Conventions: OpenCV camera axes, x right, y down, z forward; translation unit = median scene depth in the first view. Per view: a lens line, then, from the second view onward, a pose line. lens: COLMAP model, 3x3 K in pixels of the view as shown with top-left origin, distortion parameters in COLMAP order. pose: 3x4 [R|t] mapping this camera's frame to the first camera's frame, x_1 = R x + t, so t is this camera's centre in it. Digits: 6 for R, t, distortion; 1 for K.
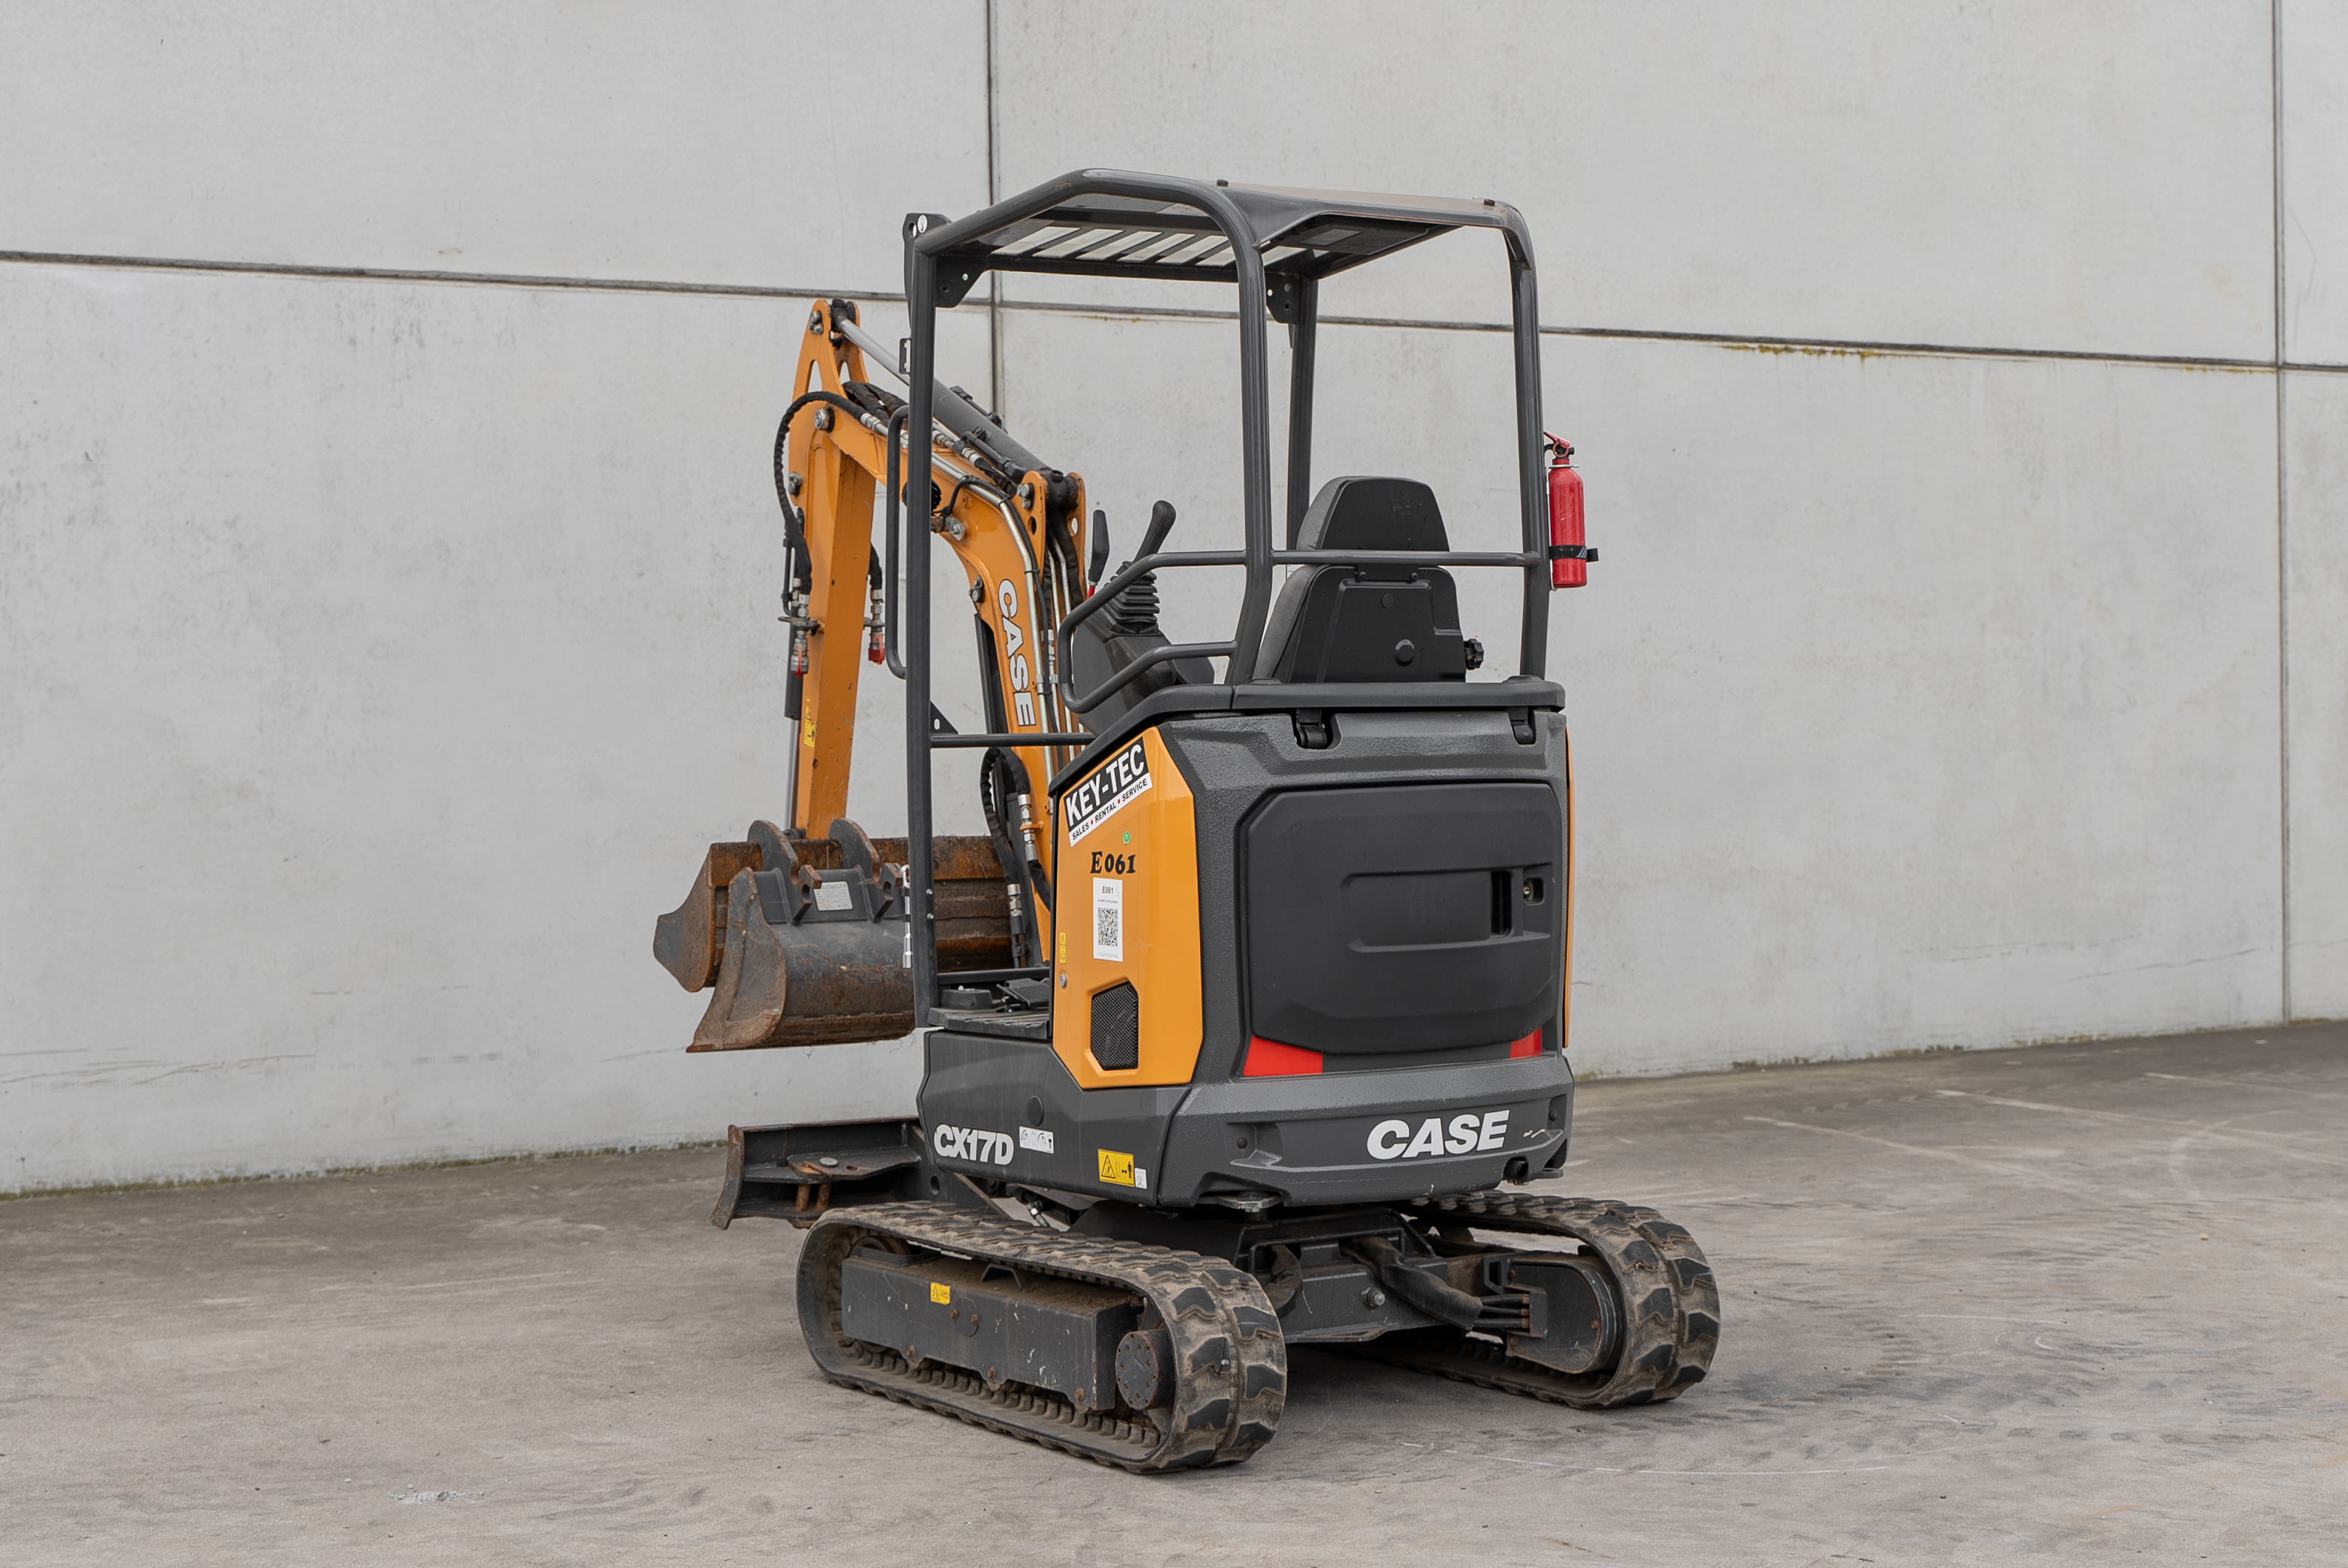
lens RADIAL K [[3764.9, 0, 1175.4], [0, 3764.9, 741.8], [0, 0, 1]] dist [0.007327, -0.074632]
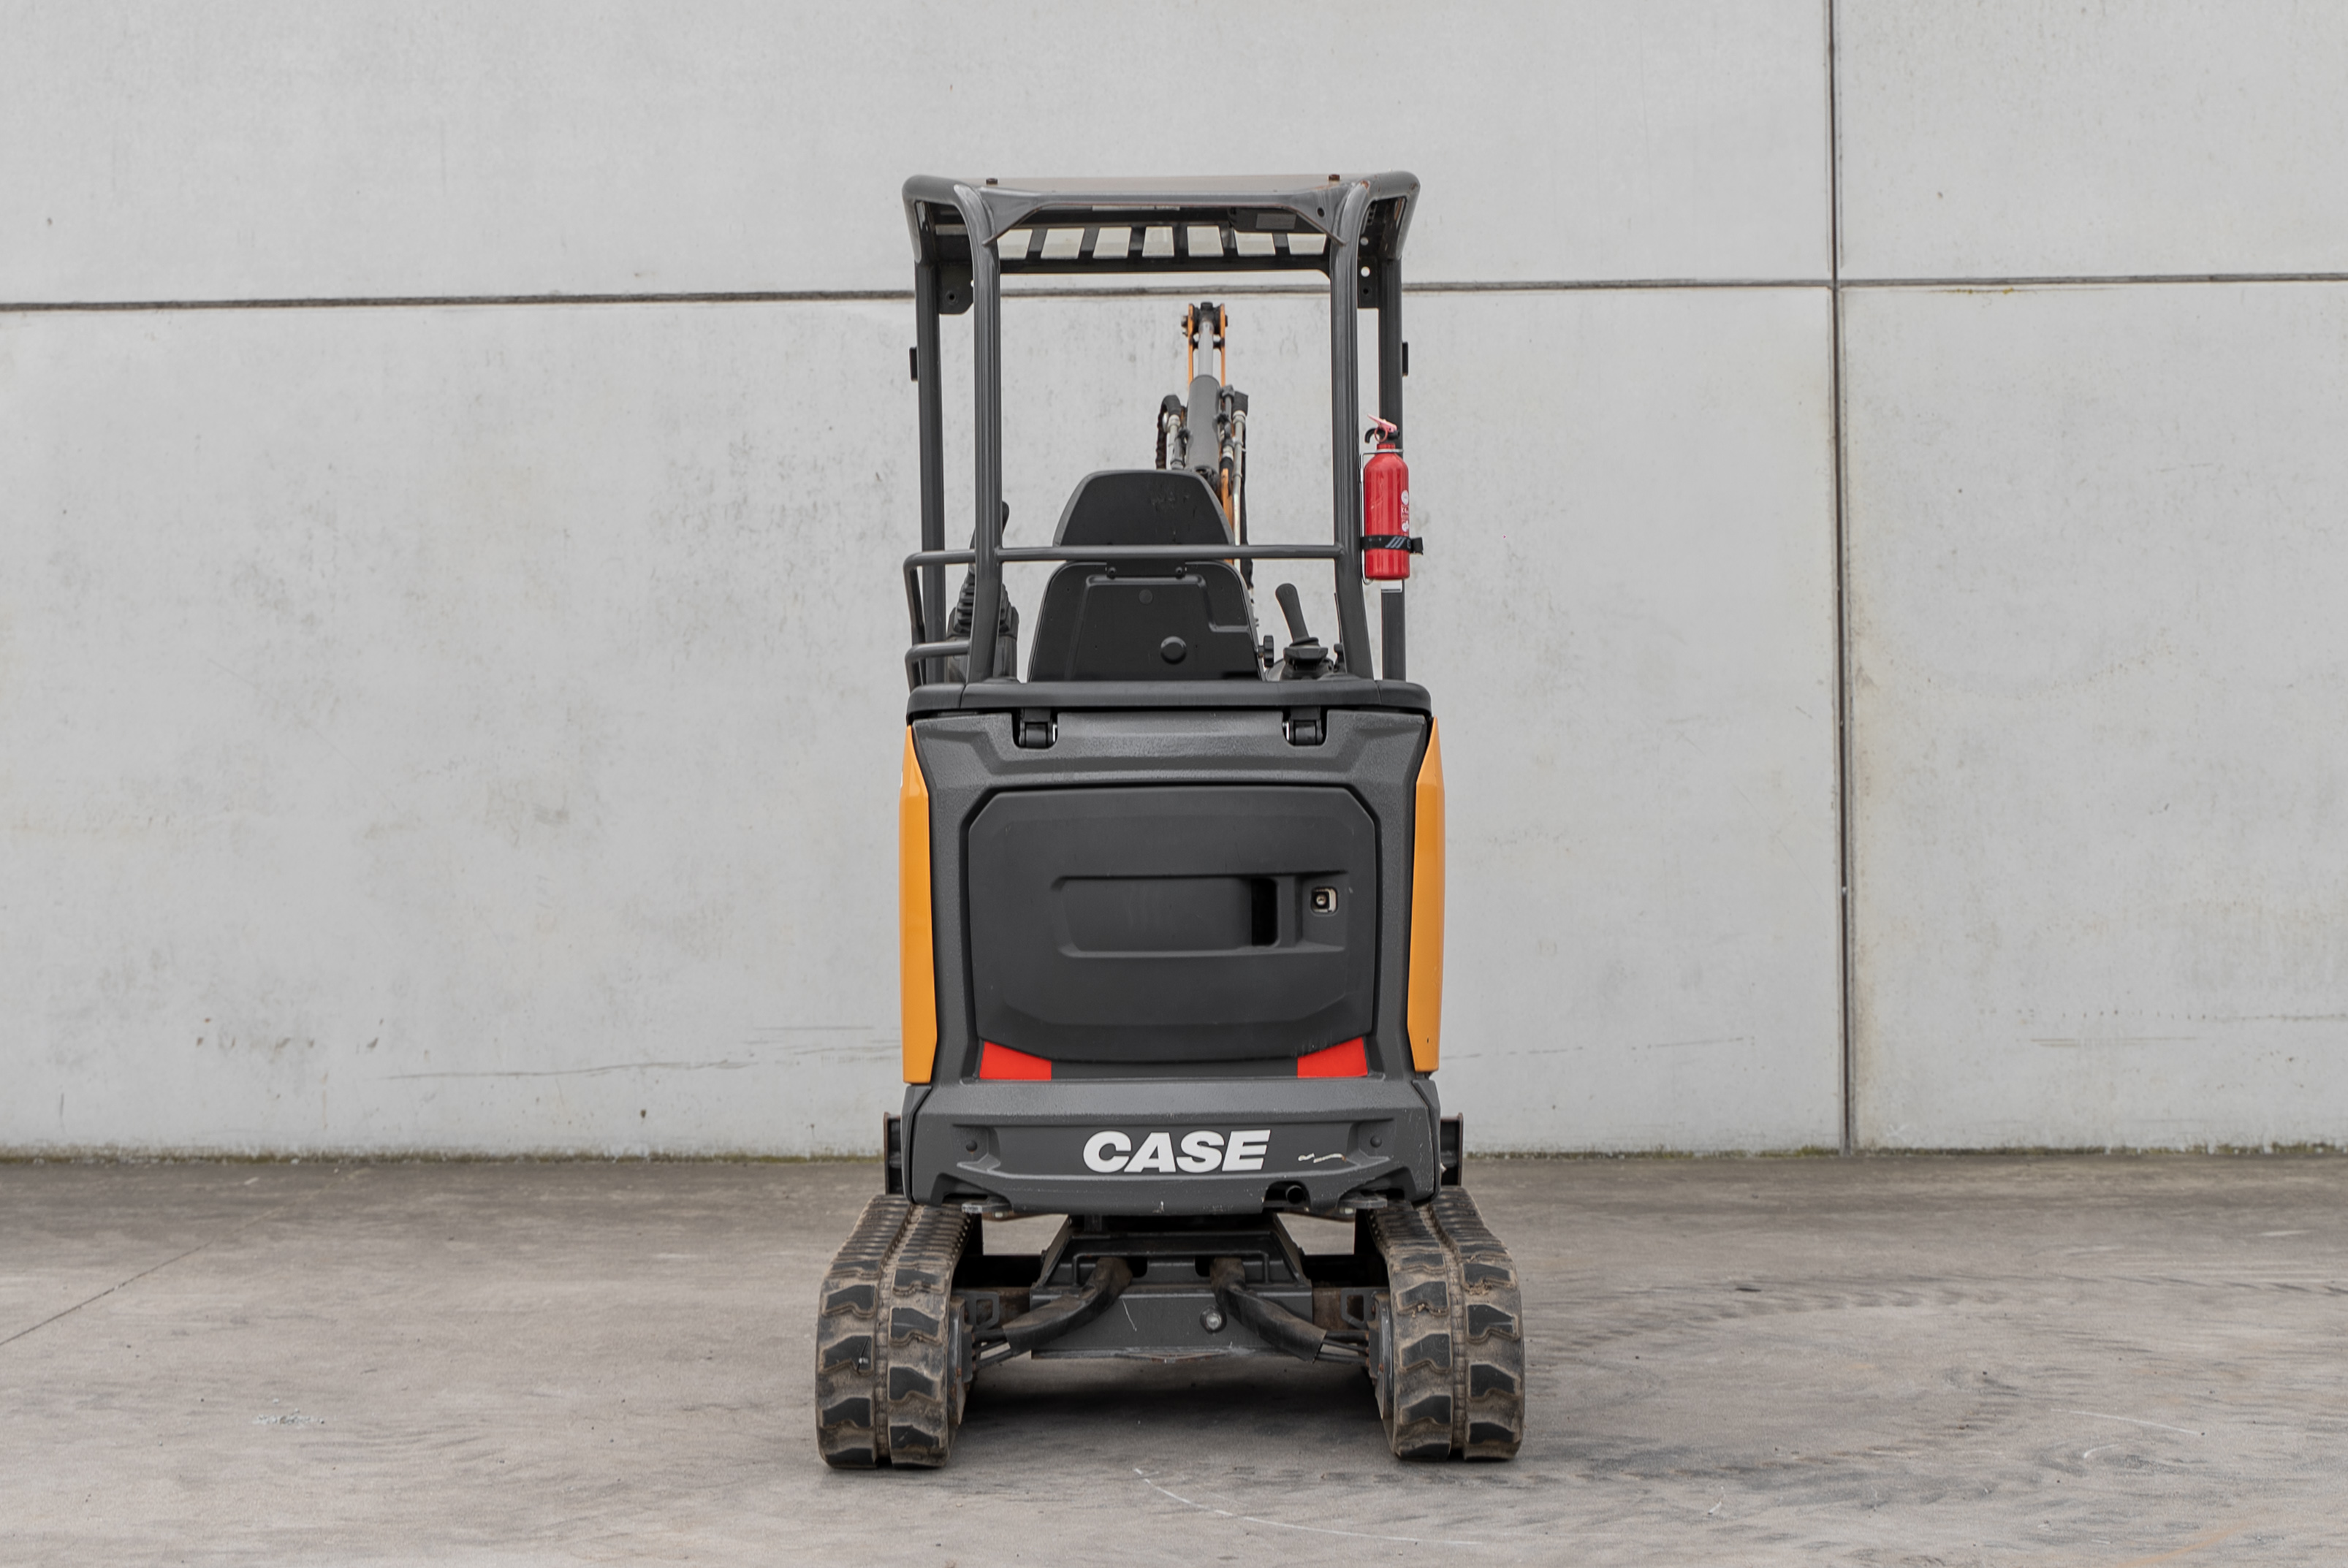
lens RADIAL K [[3924.9, 0, 1176.0], [0, 3924.9, 642.4], [0, 0, 1]] dist [0.001061, -0.021965]
pose [[0.849515, -0.008090, -0.527502, 0.593322], [-0.006565, 0.999643, -0.025904, 0.000471], [0.527523, 0.025469, 0.849159, 0.143460]]
